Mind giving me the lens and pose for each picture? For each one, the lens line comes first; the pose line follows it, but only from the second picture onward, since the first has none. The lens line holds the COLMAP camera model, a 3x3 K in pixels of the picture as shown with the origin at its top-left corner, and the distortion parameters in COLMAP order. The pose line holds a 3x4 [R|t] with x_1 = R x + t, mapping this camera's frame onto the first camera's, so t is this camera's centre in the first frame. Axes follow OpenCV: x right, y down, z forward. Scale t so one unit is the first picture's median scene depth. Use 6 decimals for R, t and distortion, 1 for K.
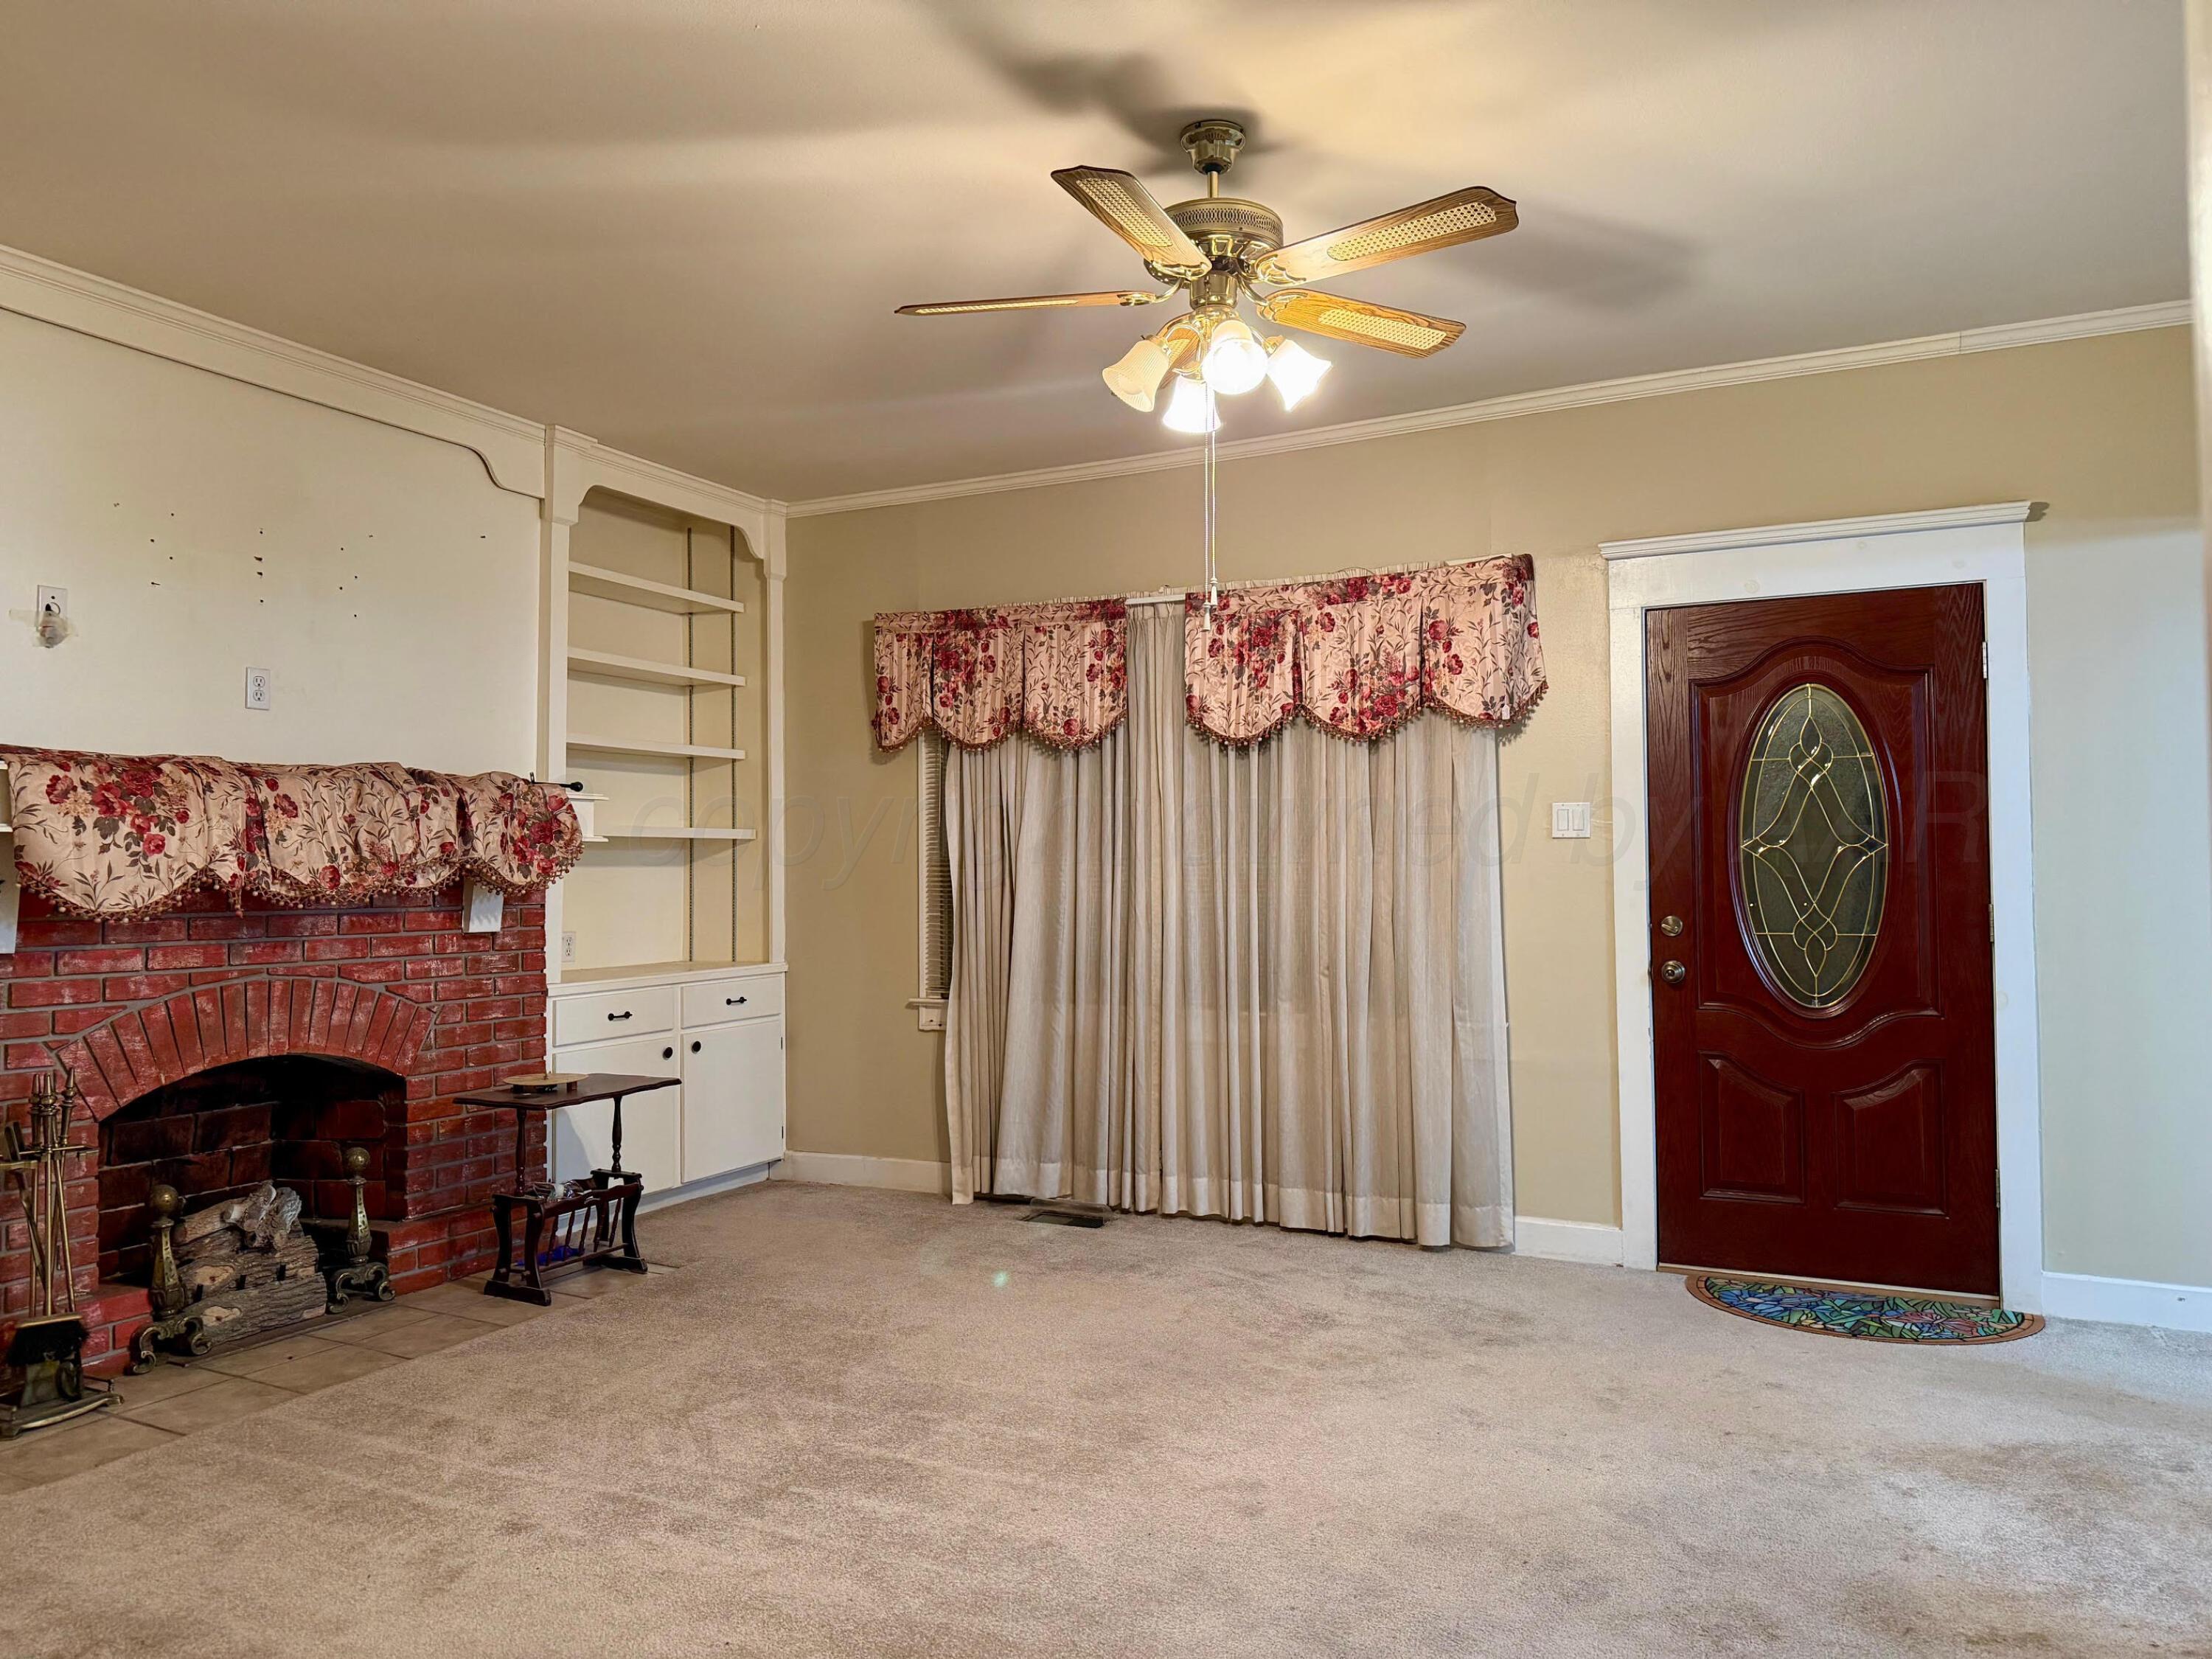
lens RADIAL K [[1540.3, 0, 1106.0], [0, 1540.3, 829.5], [0, 0, 1]] dist [0.106166, -0.124701]
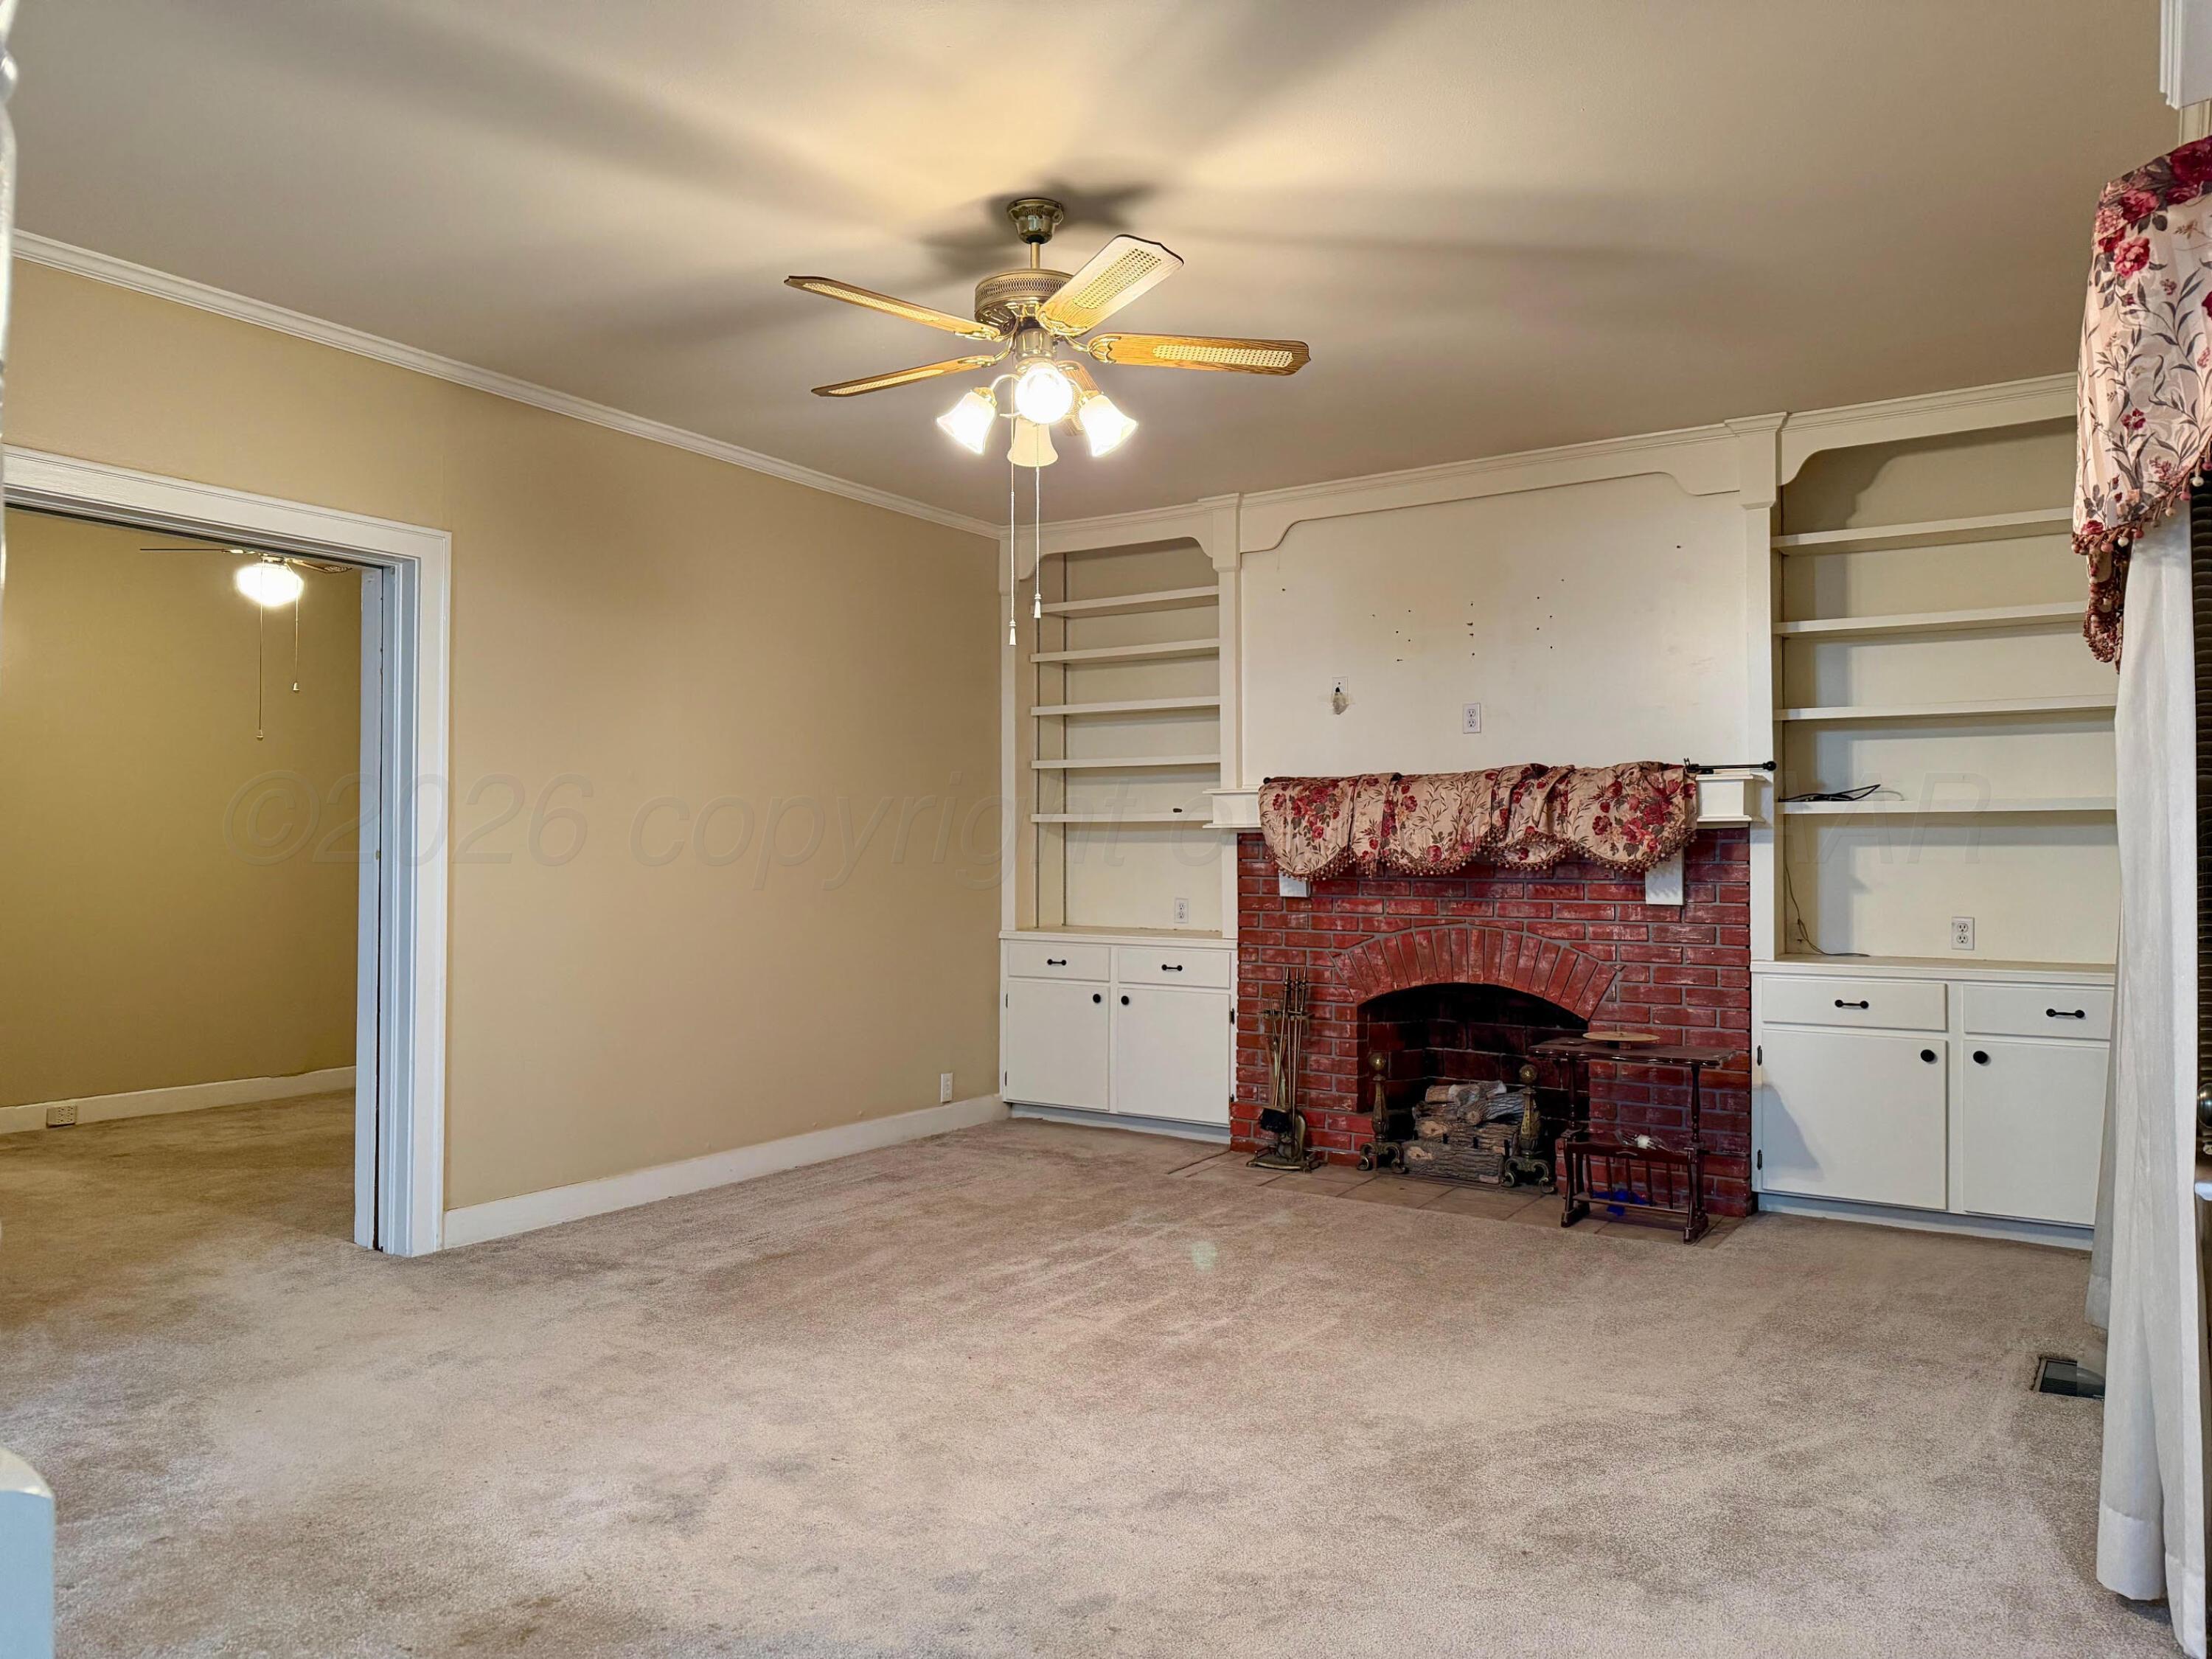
lens RADIAL K [[1540.3, 0, 1106.0], [0, 1540.3, 829.5], [0, 0, 1]] dist [0.106166, -0.124701]
pose [[-0.109386, -0.014864, -0.993888, 0.800428], [0.024826, 0.999535, -0.017680, 0.023360], [0.993689, -0.026608, -0.108967, 0.775595]]
